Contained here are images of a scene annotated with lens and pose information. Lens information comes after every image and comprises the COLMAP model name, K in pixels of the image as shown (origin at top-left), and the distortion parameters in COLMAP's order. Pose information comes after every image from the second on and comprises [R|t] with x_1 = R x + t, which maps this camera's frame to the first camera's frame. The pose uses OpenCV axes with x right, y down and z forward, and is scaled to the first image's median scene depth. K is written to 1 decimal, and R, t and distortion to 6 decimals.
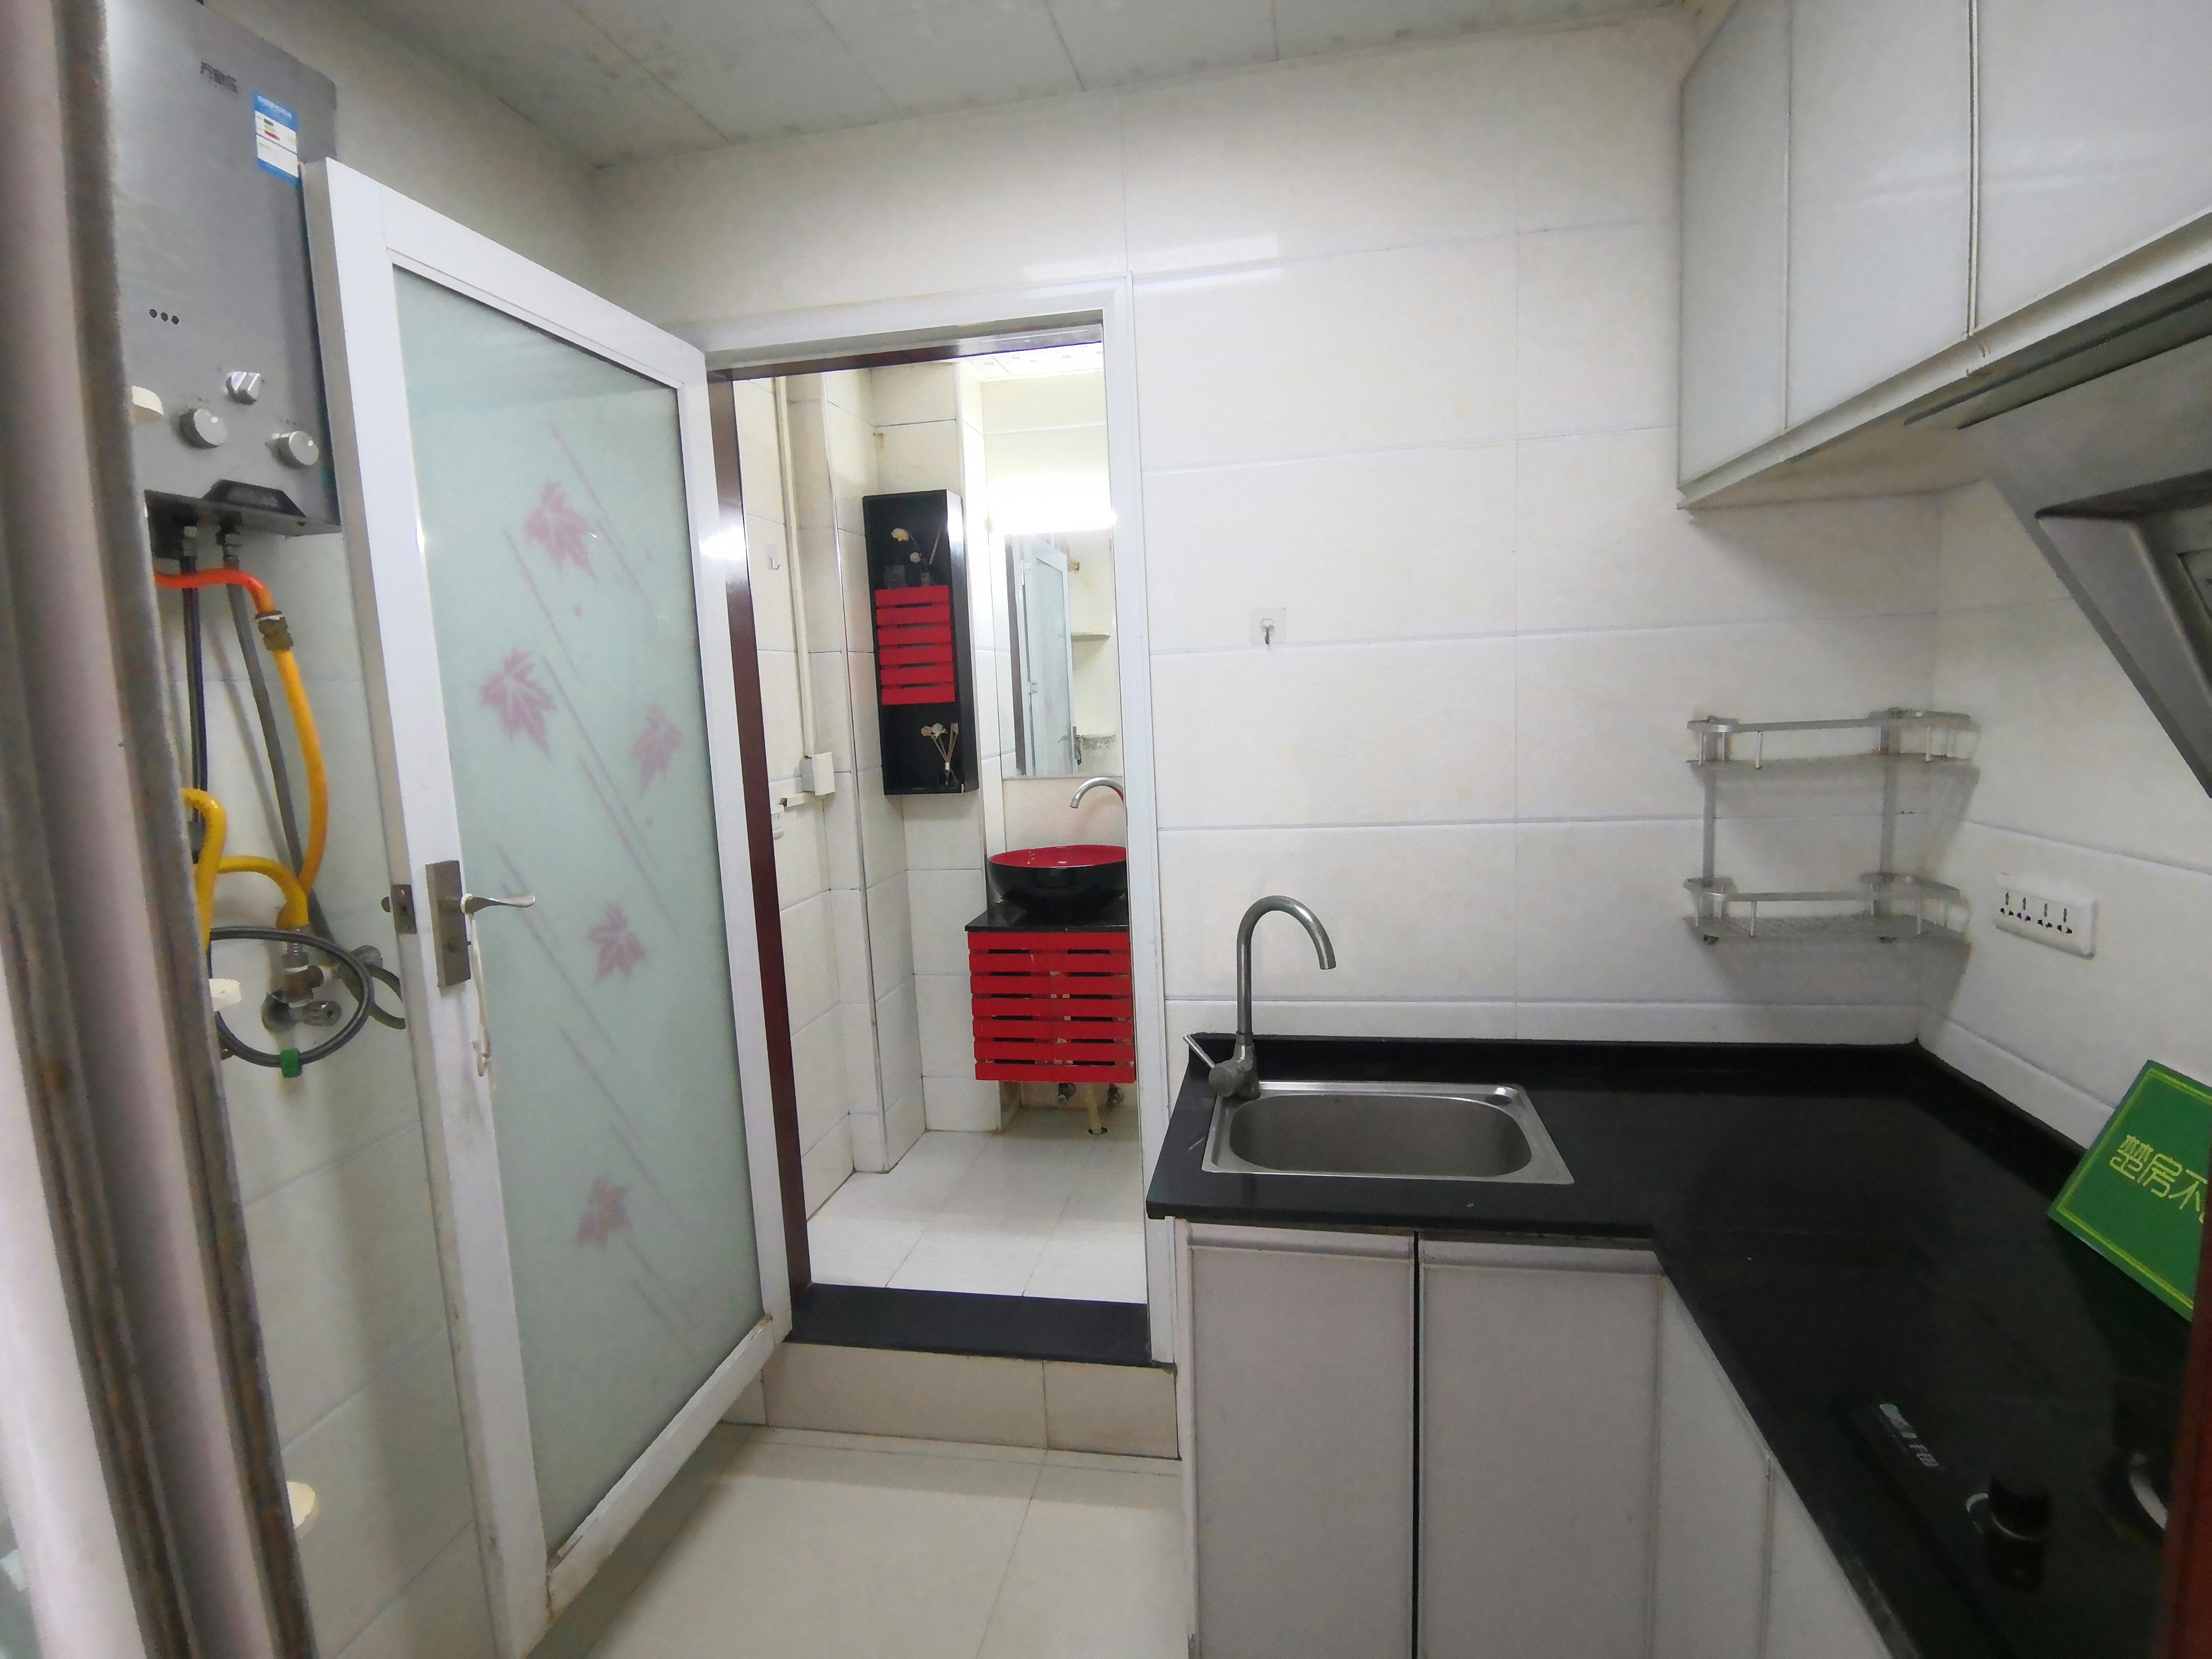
lens RADIAL K [[1096.0, 0, 1116.2], [0, 1096.0, 837.1], [0, 0, 1]] dist [-0.004344, -0.001476]
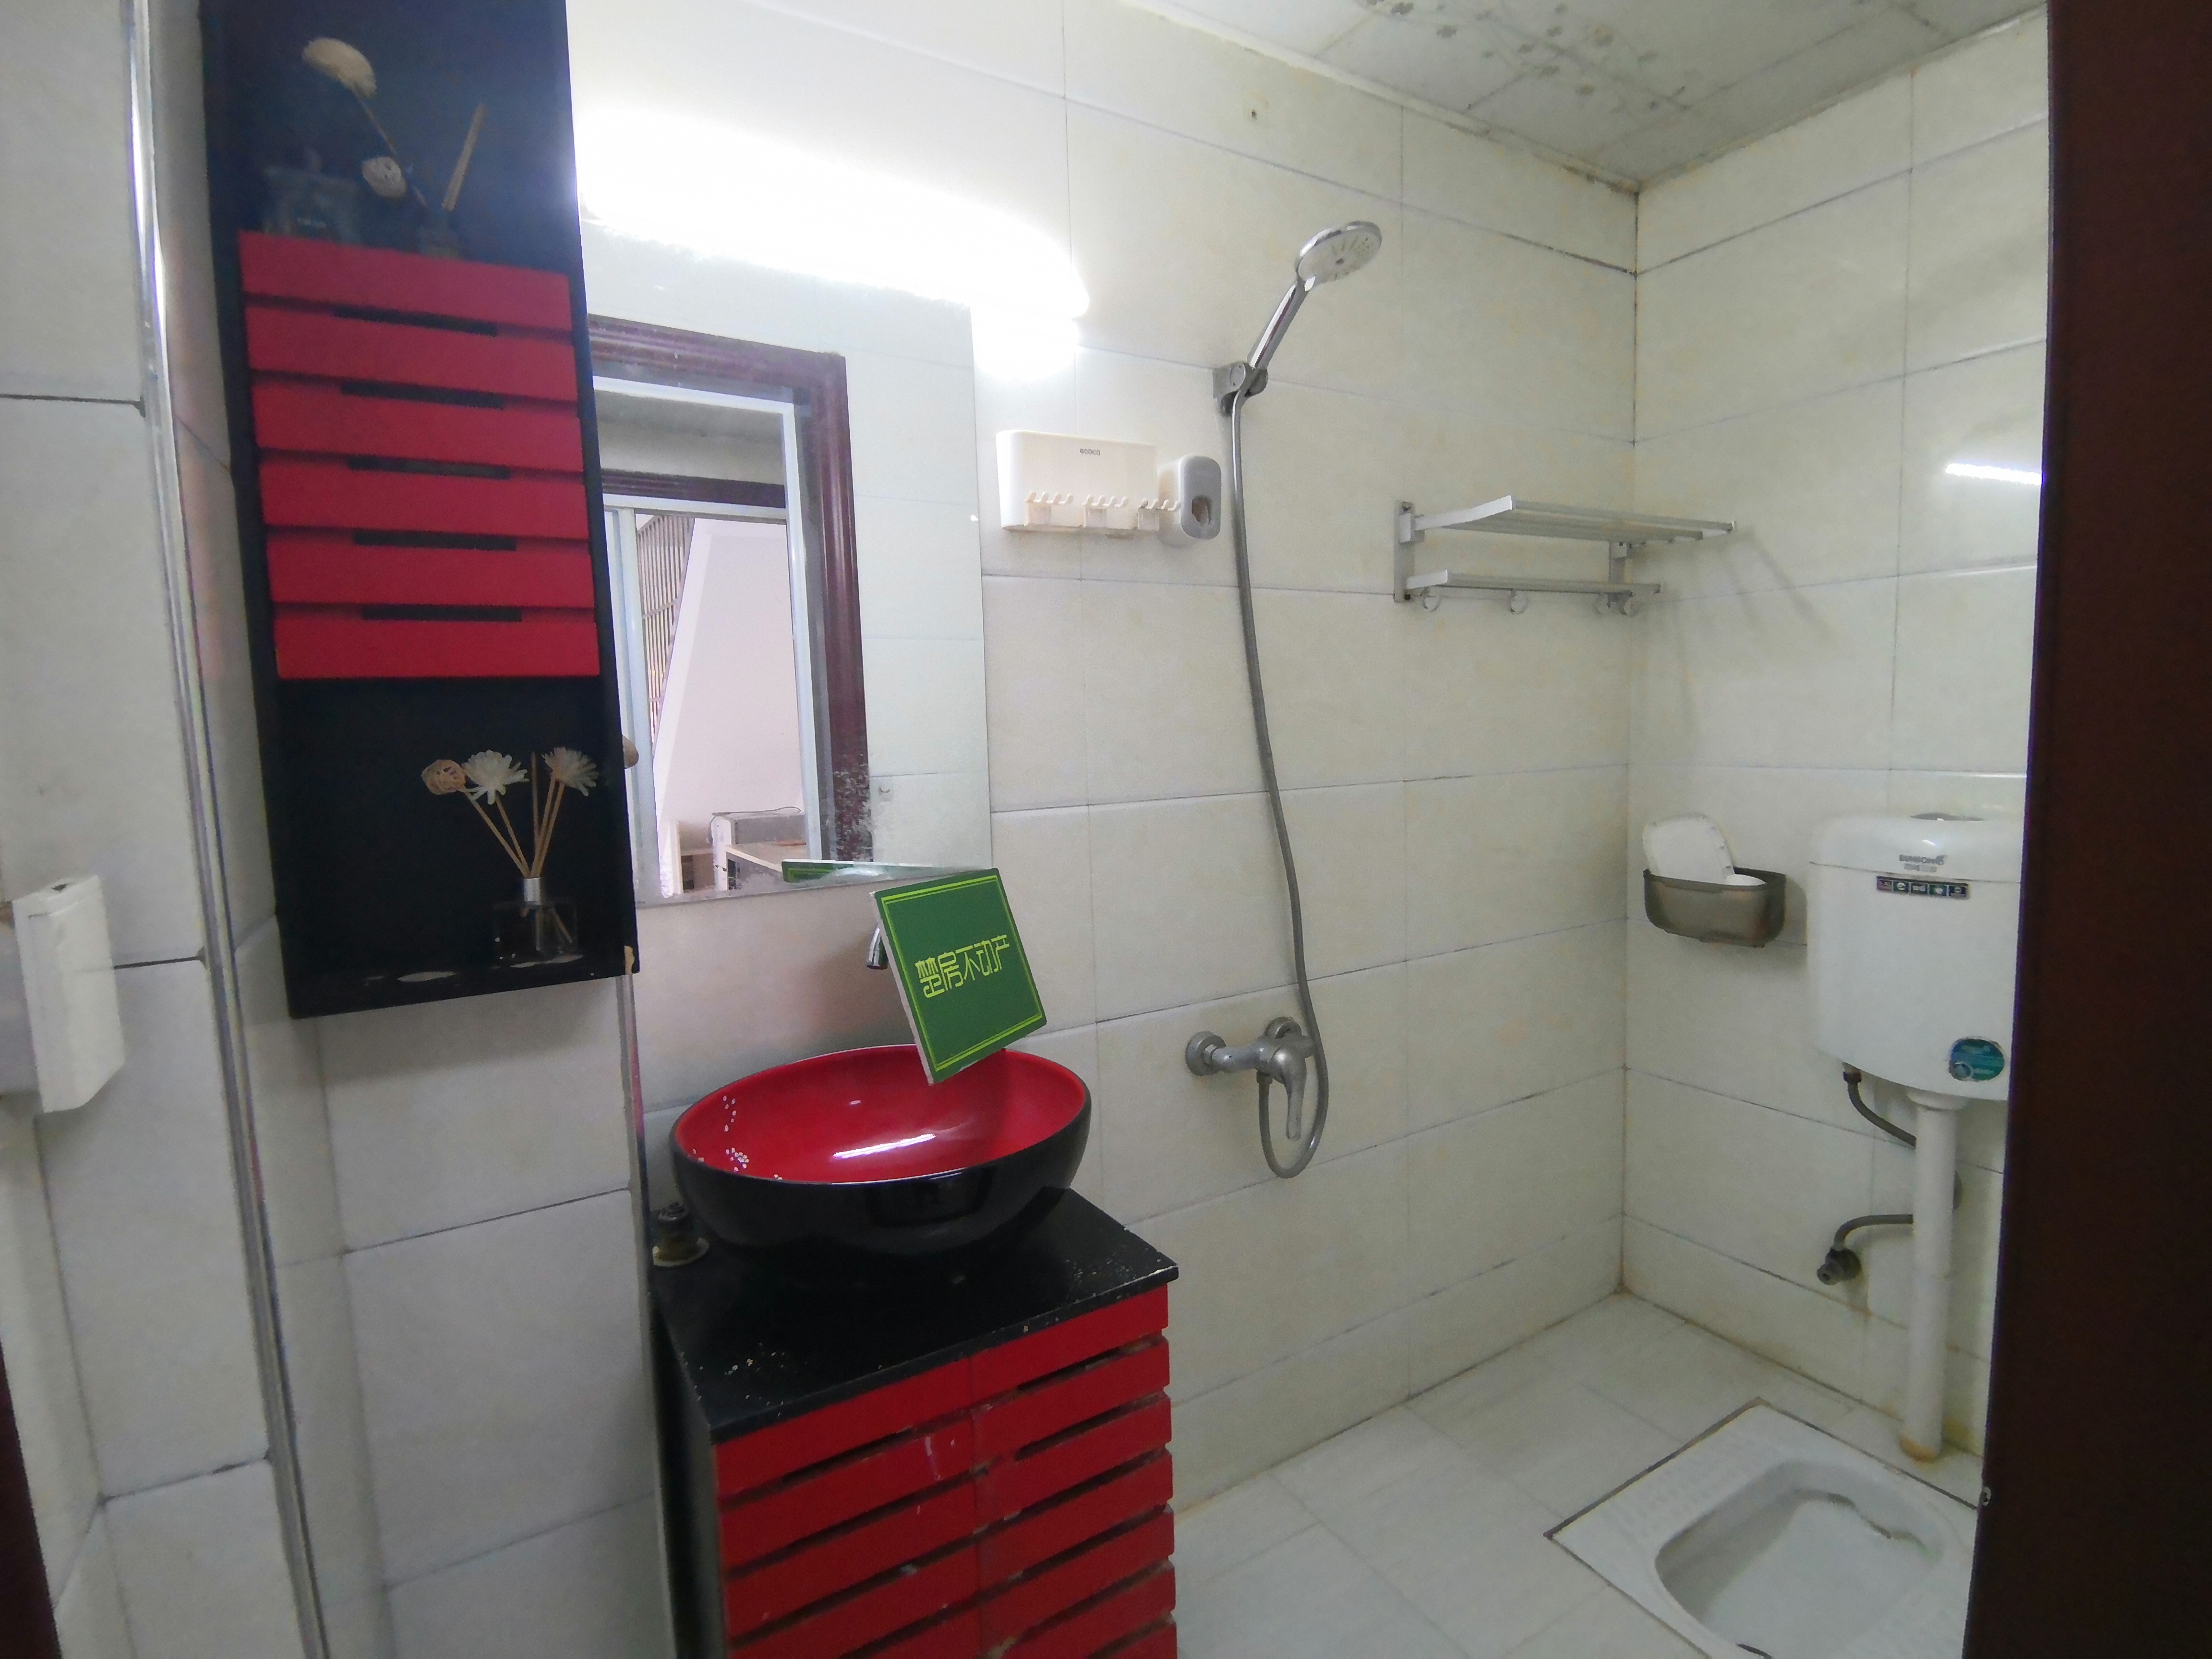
lens RADIAL K [[1096.0, 0, 1098.0], [0, 1096.0, 837.8], [0, 0, 1]] dist [-0.004344, -0.001476]
pose [[0.750071, -0.033895, 0.660489, -0.258701], [0.065558, 0.997578, -0.023255, -0.068322], [-0.658100, 0.060743, 0.750476, 0.731010]]
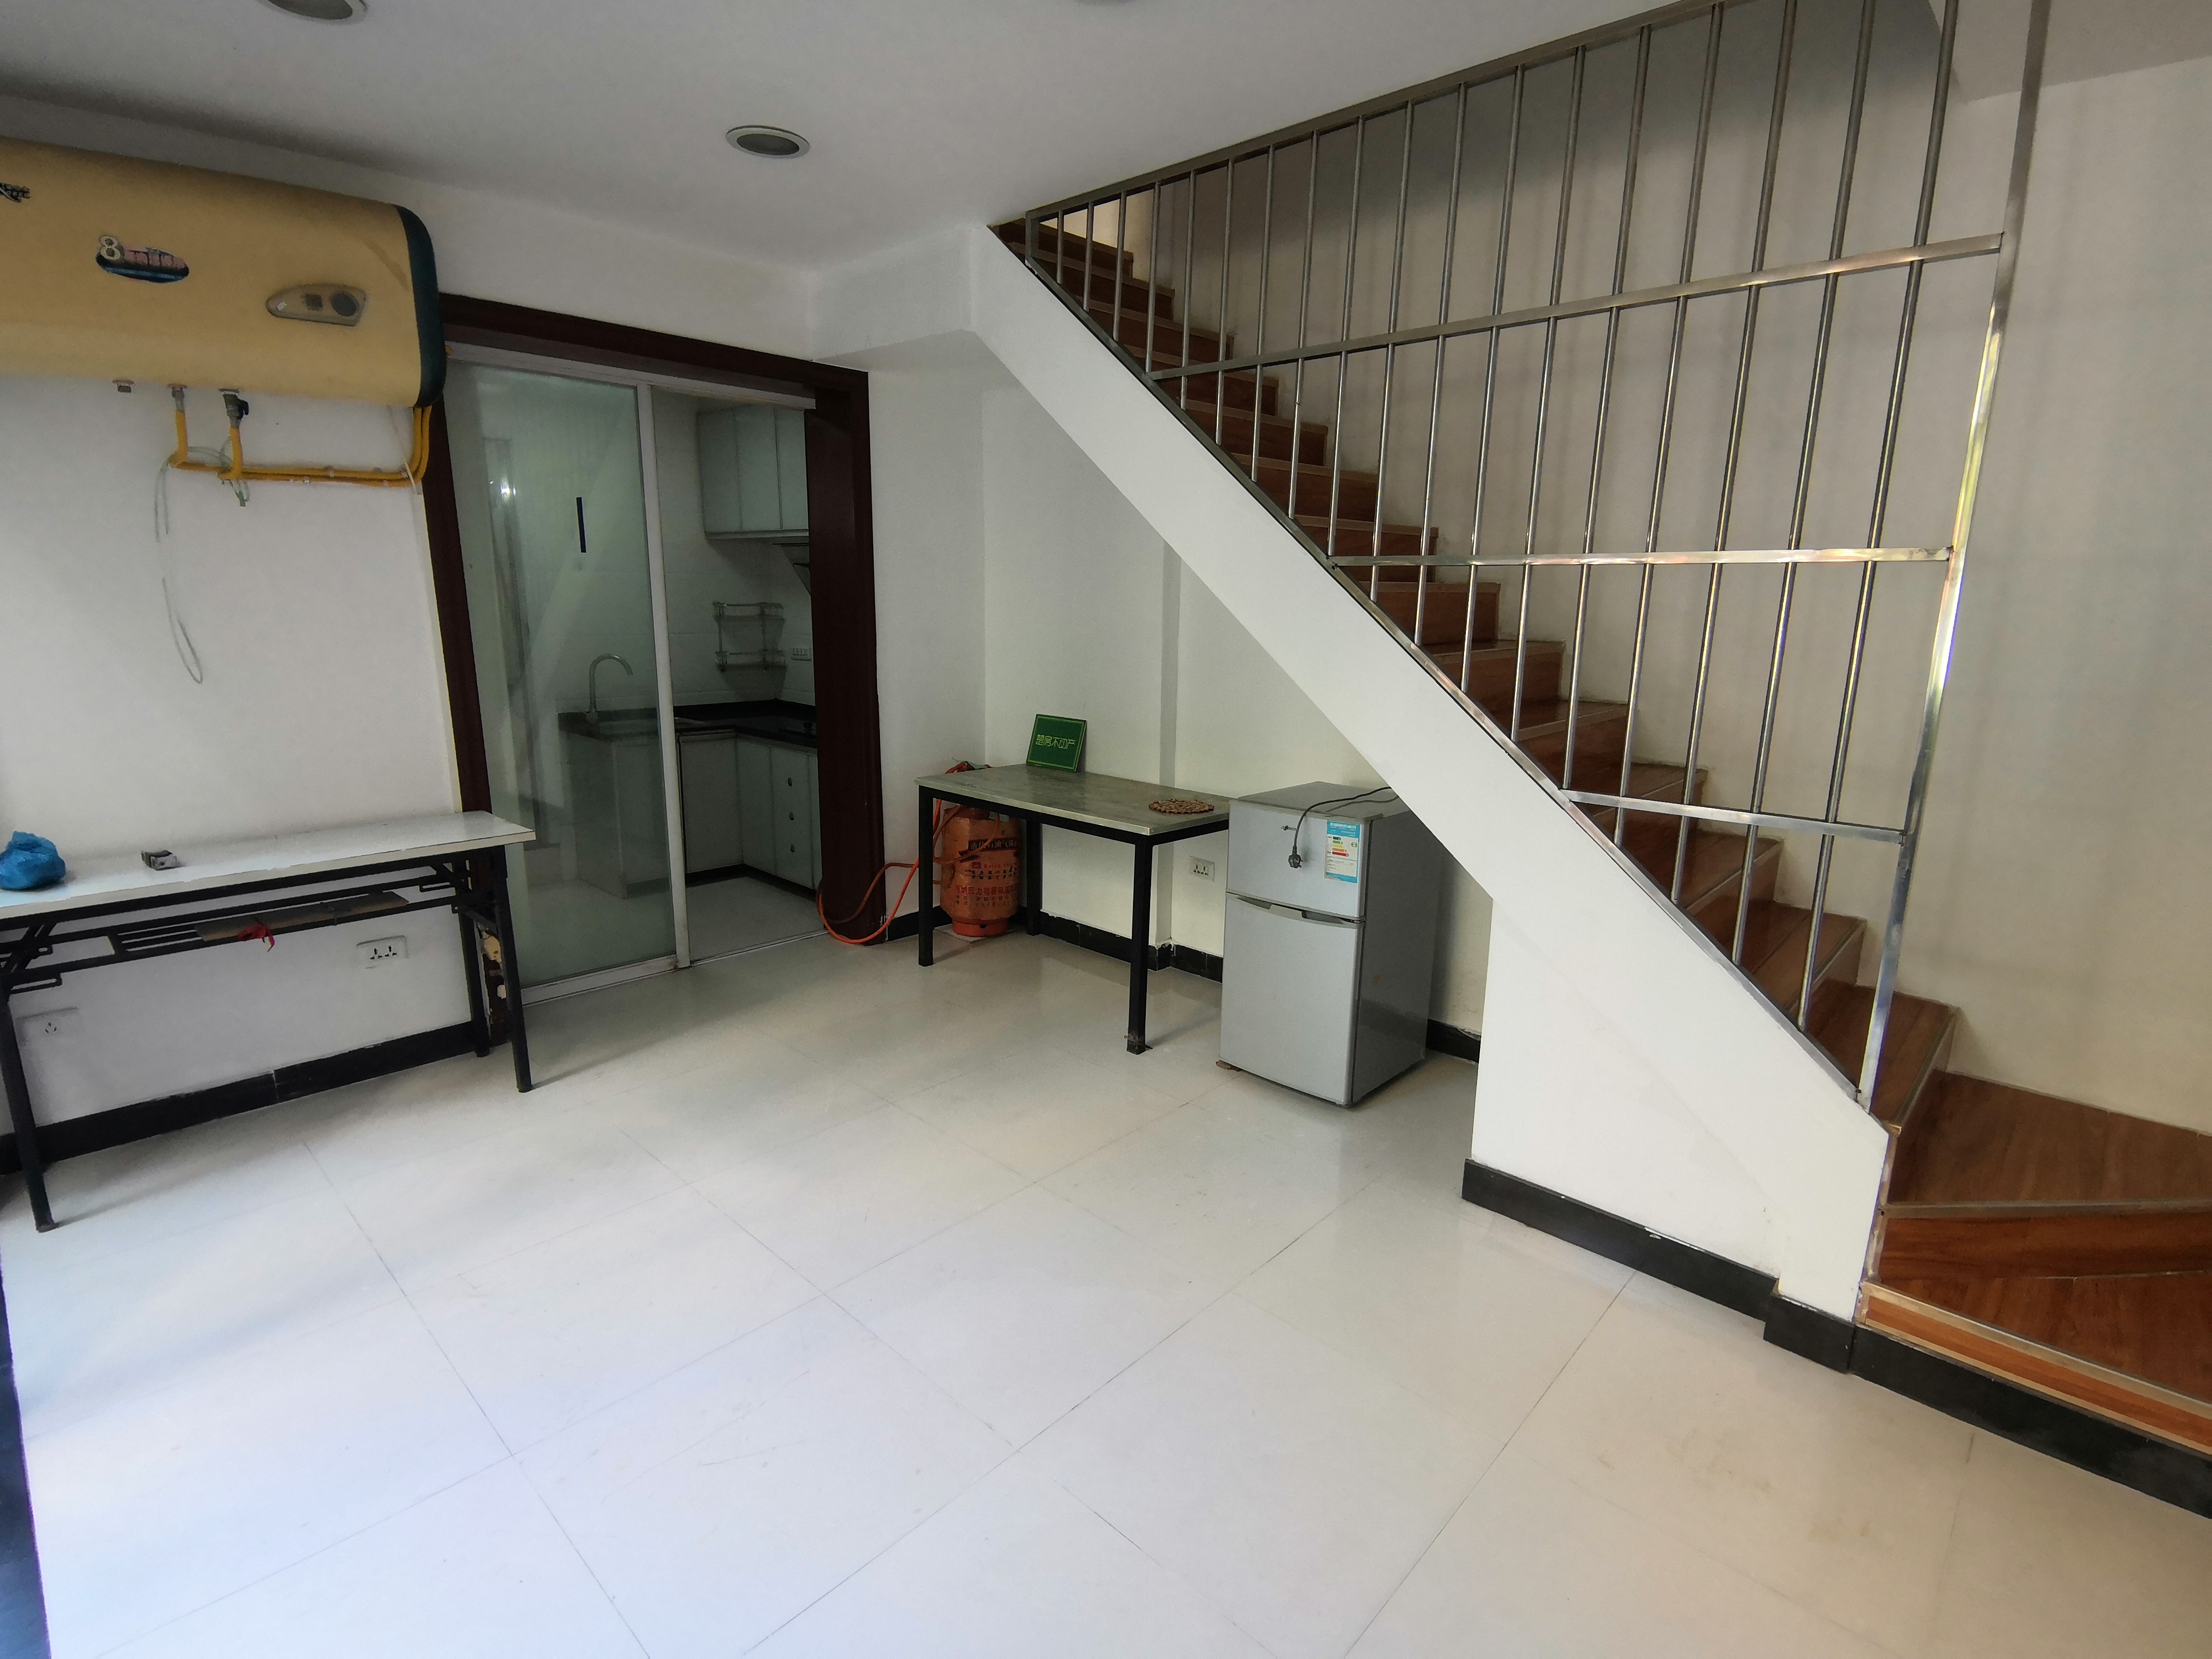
lens RADIAL K [[1096.0, 0, 1115.9], [0, 1096.0, 826.7], [0, 0, 1]] dist [-0.004344, -0.001476]
pose [[0.551015, -0.121532, 0.825598, -1.607927], [0.053554, 0.992449, 0.110351, 0.263021], [-0.832775, -0.016591, 0.553363, -1.850129]]
